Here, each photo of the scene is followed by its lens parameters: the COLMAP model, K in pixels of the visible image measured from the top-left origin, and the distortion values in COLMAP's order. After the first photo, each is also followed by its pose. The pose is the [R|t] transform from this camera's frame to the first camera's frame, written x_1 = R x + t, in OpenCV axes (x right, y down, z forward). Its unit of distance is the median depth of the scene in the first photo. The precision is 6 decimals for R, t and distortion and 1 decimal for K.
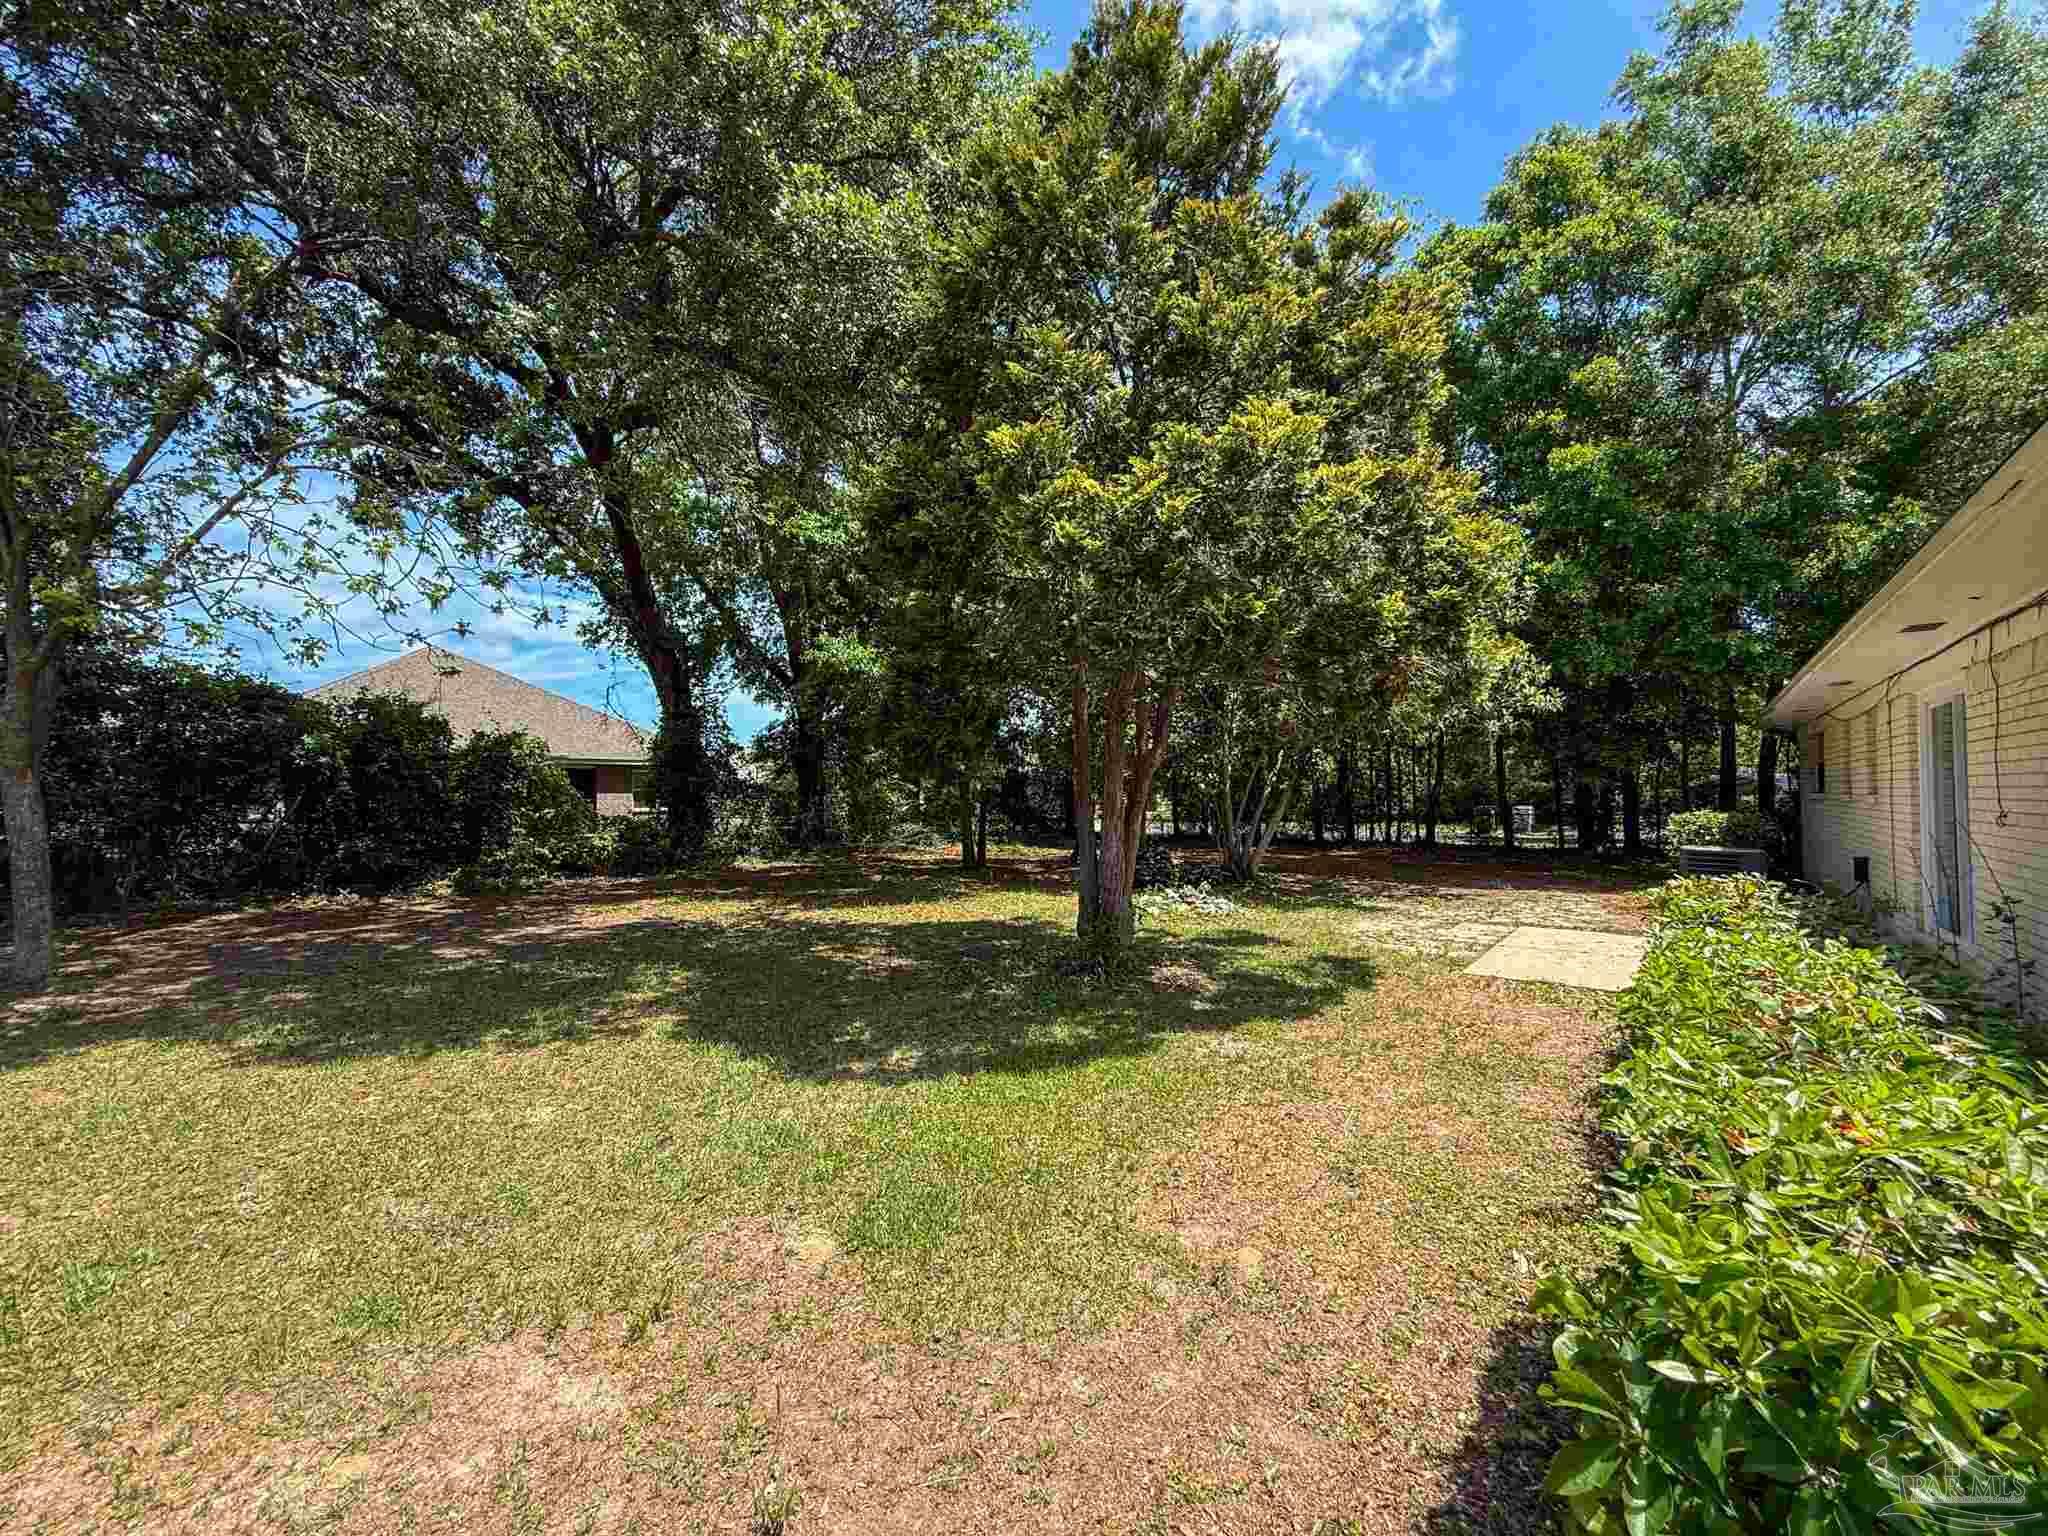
lens RADIAL K [[817.1, 0, 1023.8], [0, 817.1, 772.4], [0, 0, 1]] dist [-0.000391, -0.001130]
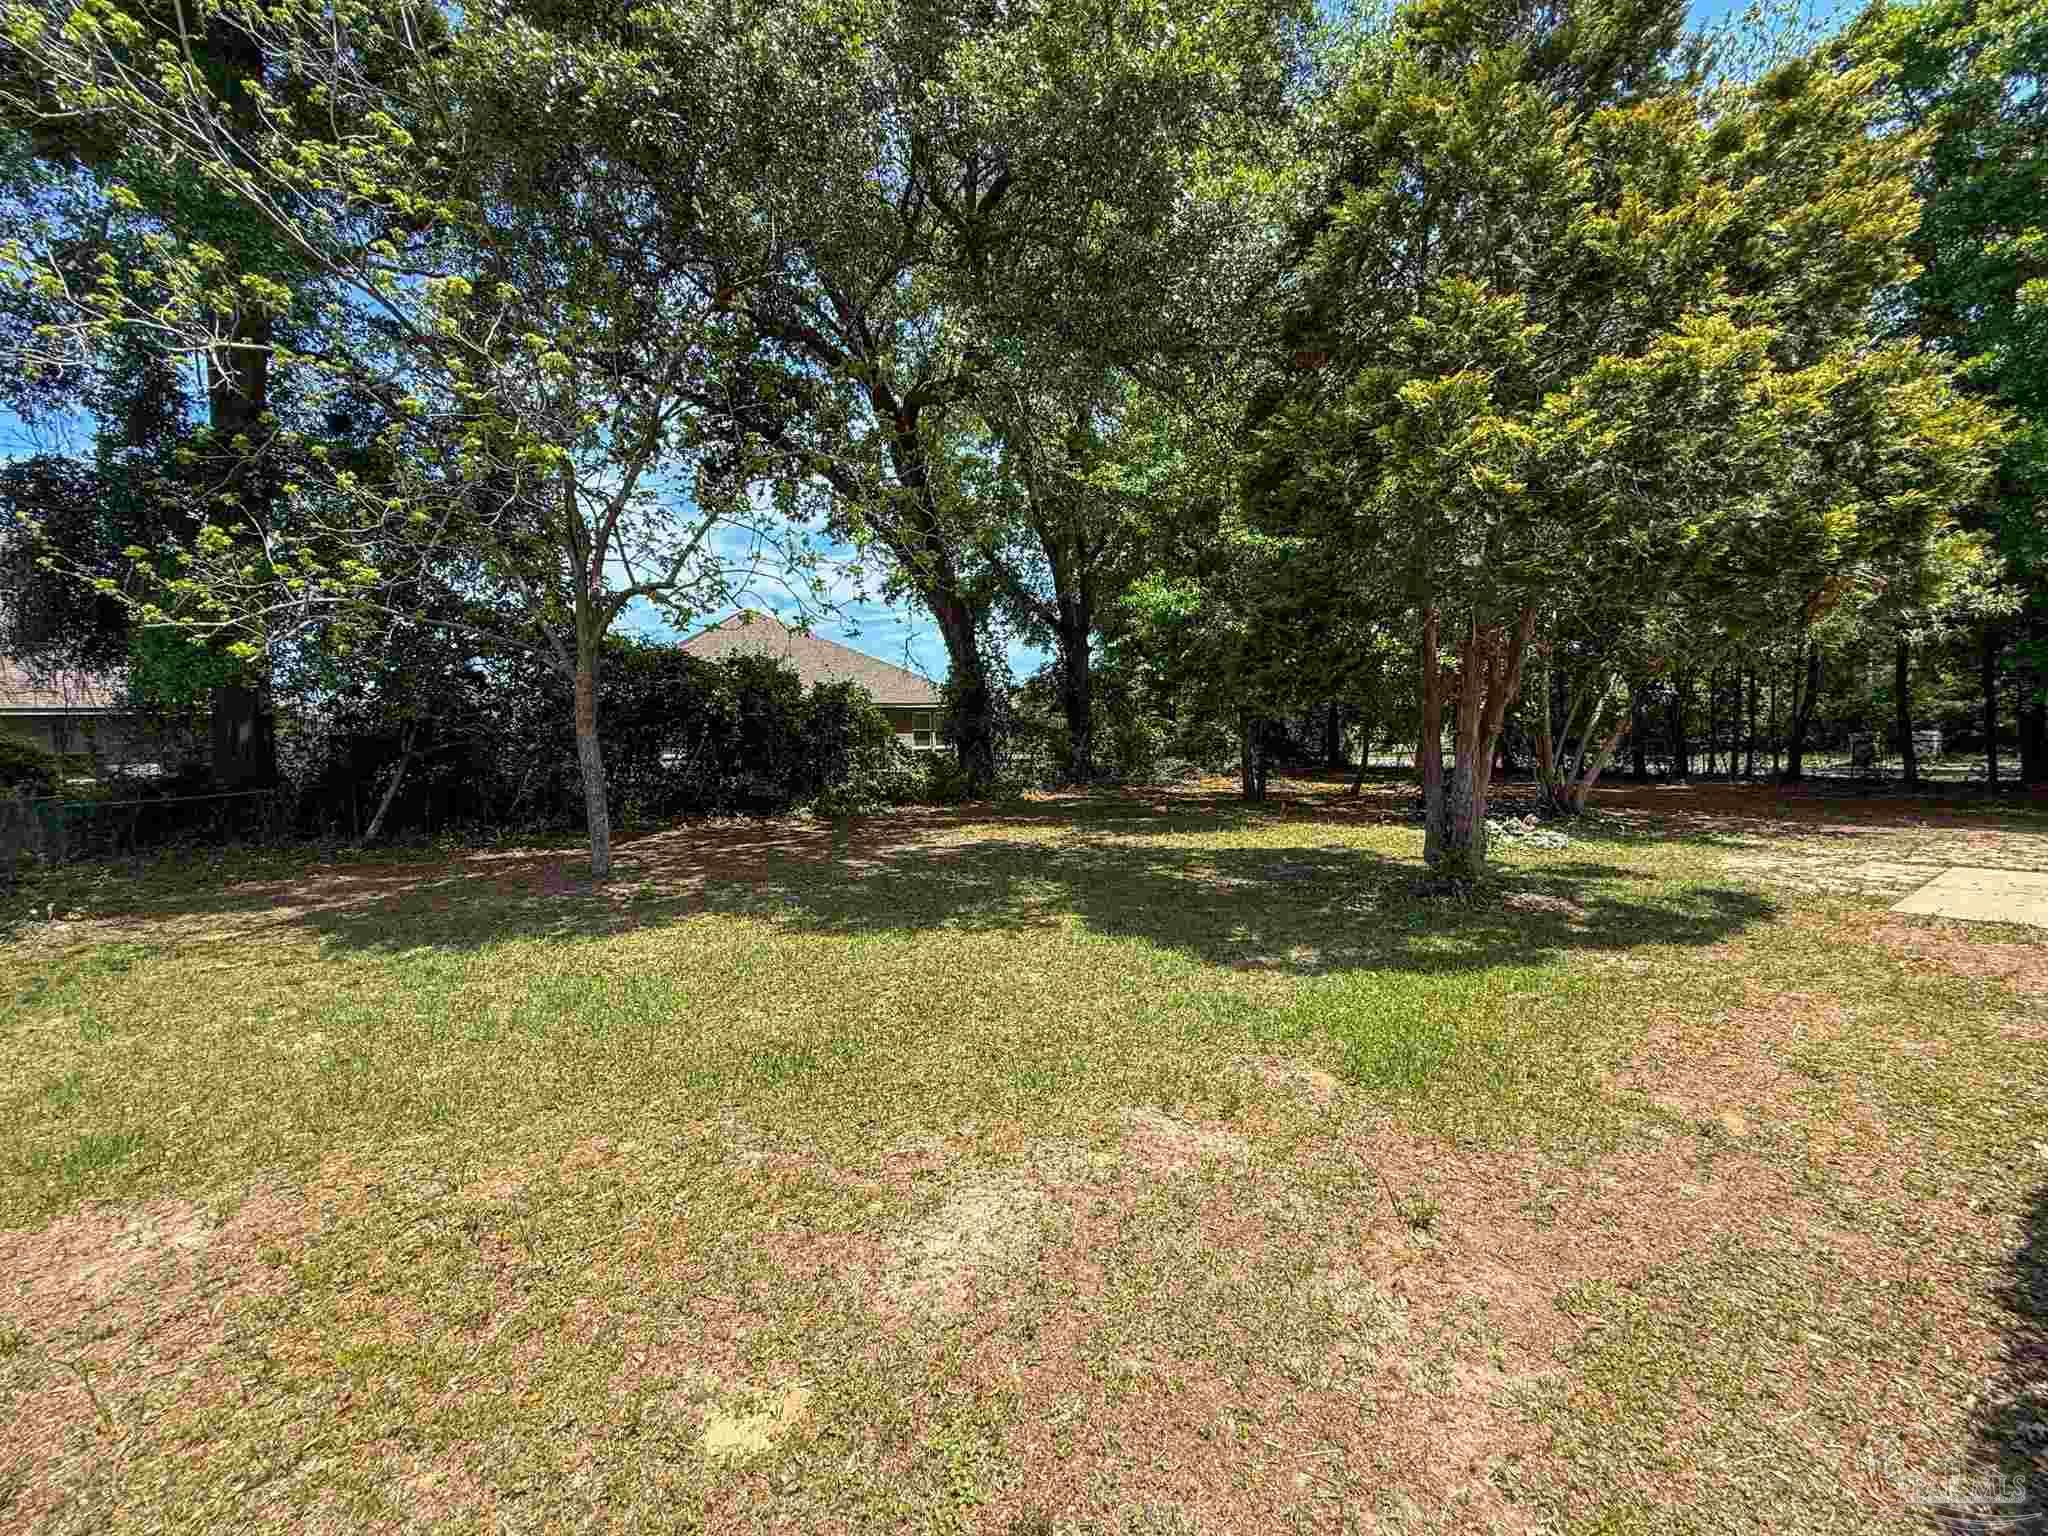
lens RADIAL K [[817.1, 0, 1022.0], [0, 817.1, 770.8], [0, 0, 1]] dist [-0.000391, -0.001130]
pose [[0.961373, -0.003520, -0.275225, -0.104321], [0.024496, 0.997045, 0.072814, -0.002080], [0.274155, -0.076744, 0.958618, -0.096307]]
